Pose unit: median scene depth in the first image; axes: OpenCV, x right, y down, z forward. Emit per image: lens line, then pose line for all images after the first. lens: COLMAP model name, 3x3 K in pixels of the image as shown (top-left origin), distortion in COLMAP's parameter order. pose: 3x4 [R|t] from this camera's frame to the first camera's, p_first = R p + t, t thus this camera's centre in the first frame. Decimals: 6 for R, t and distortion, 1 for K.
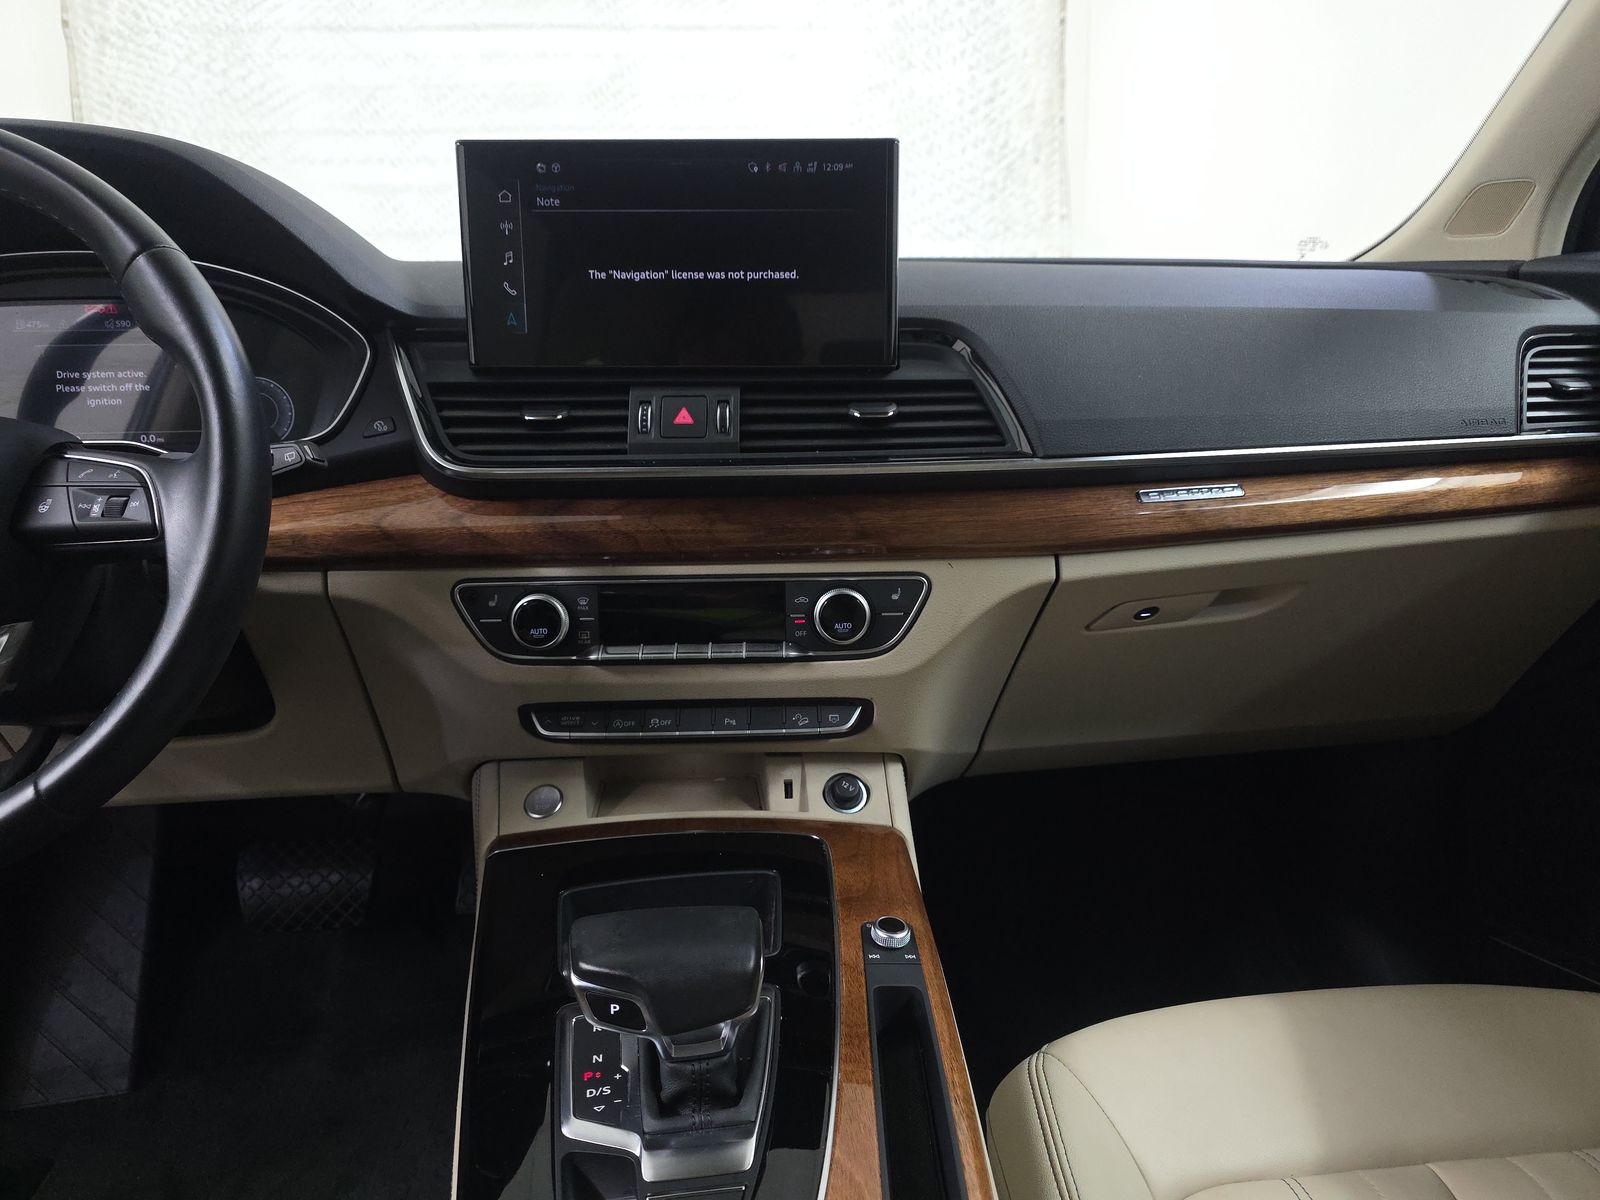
lens RADIAL K [[1066.2, 0, 800.0], [0, 1066.2, 600.0], [0, 0, 1]] dist [0.034446, -0.025720]
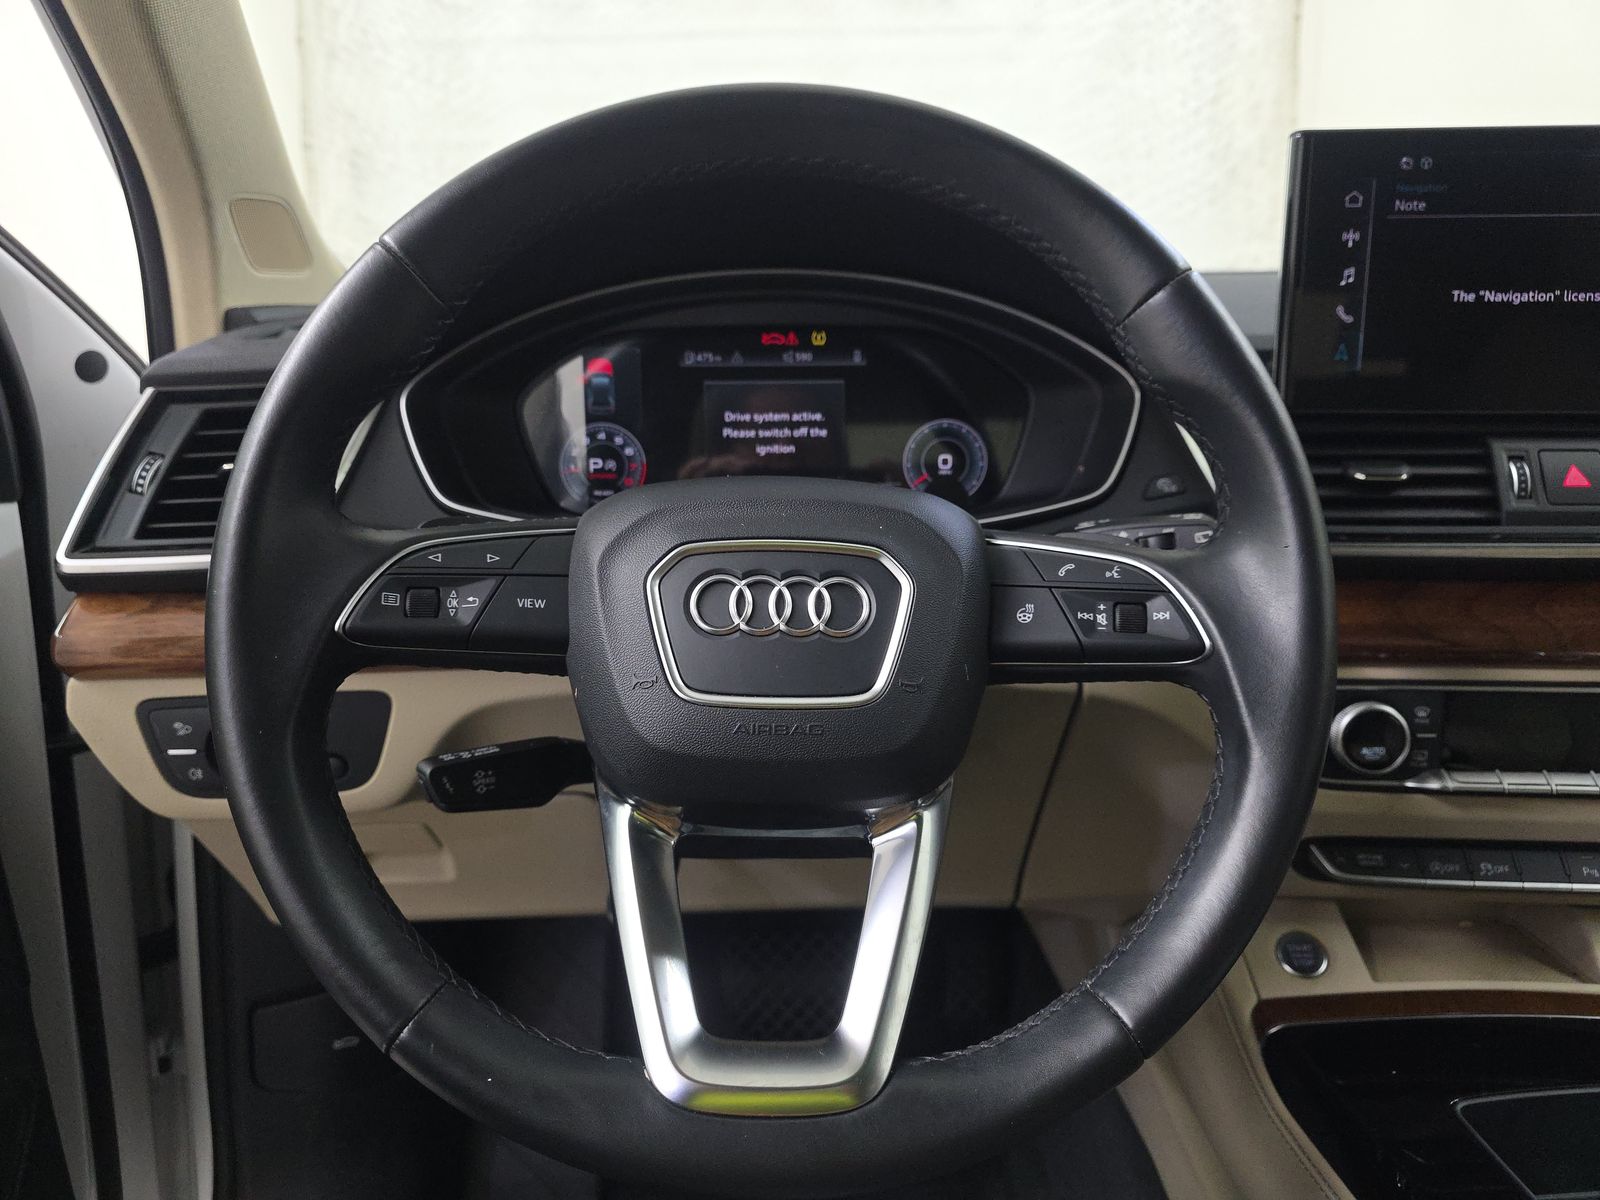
lens RADIAL K [[1088.4, 0, 801.3], [0, 1088.4, 567.4], [0, 0, 1]] dist [0.001271, -0.003503]
pose [[0.997234, 0.016741, -0.072420, -0.601858], [-0.019407, 0.999153, -0.036277, -0.066908], [0.071751, 0.037582, 0.996714, 0.178226]]
